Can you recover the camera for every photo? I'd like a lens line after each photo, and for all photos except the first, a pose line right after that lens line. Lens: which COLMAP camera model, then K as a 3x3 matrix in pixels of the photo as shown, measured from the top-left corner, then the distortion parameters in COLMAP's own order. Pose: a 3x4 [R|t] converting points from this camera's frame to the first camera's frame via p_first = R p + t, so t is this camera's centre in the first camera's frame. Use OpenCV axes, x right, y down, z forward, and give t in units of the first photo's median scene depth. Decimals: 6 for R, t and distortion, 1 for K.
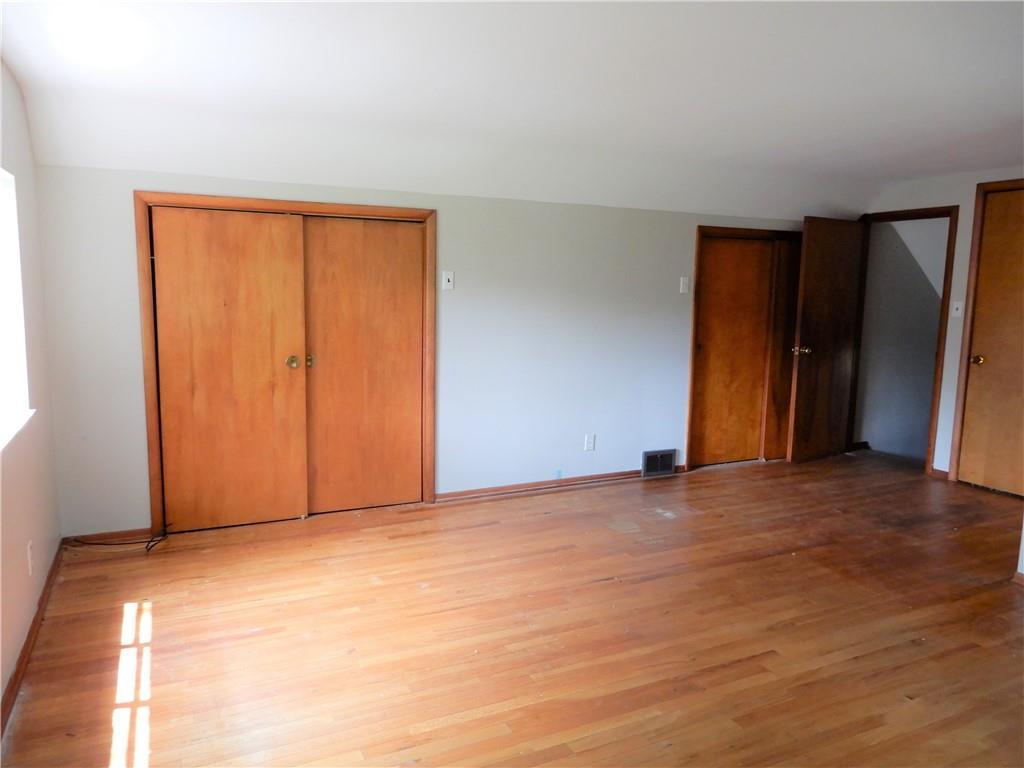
lens RADIAL K [[722.2, 0, 510.5], [0, 722.2, 382.9], [0, 0, 1]] dist [-0.002695, 0.000682]
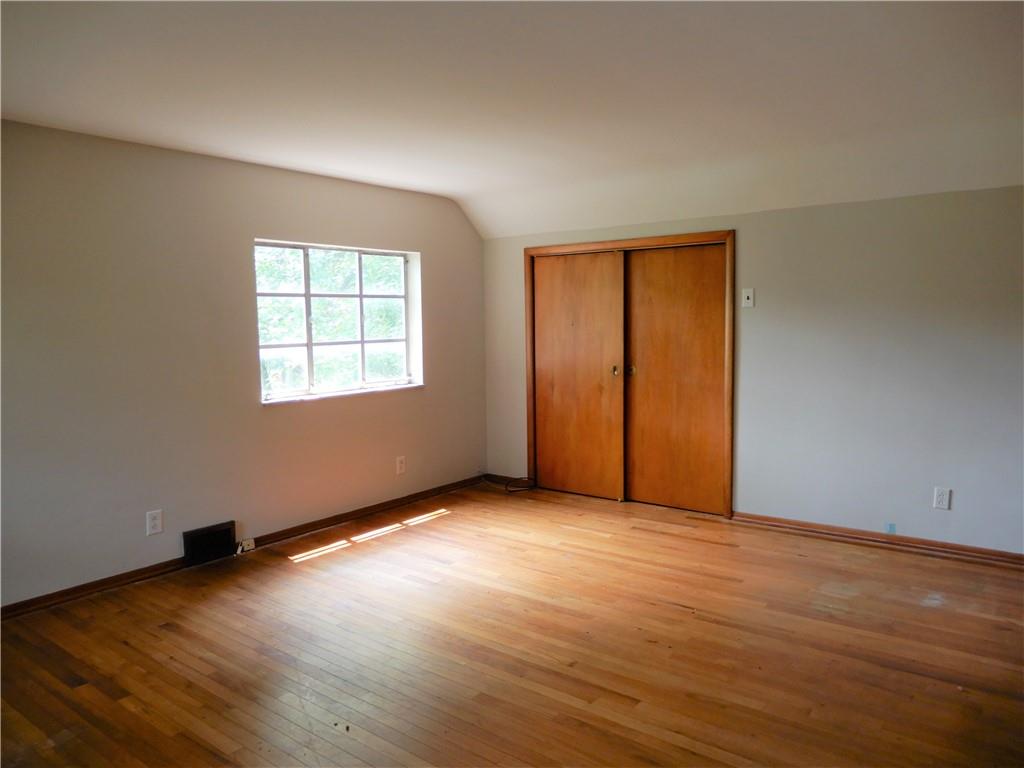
lens RADIAL K [[722.2, 0, 509.9], [0, 722.2, 385.3], [0, 0, 1]] dist [-0.002695, 0.000682]
pose [[0.444810, 0.060696, -0.893566, 0.726849], [-0.093980, 0.995356, 0.020827, -0.012924], [0.890680, 0.074713, 0.448449, 0.294539]]
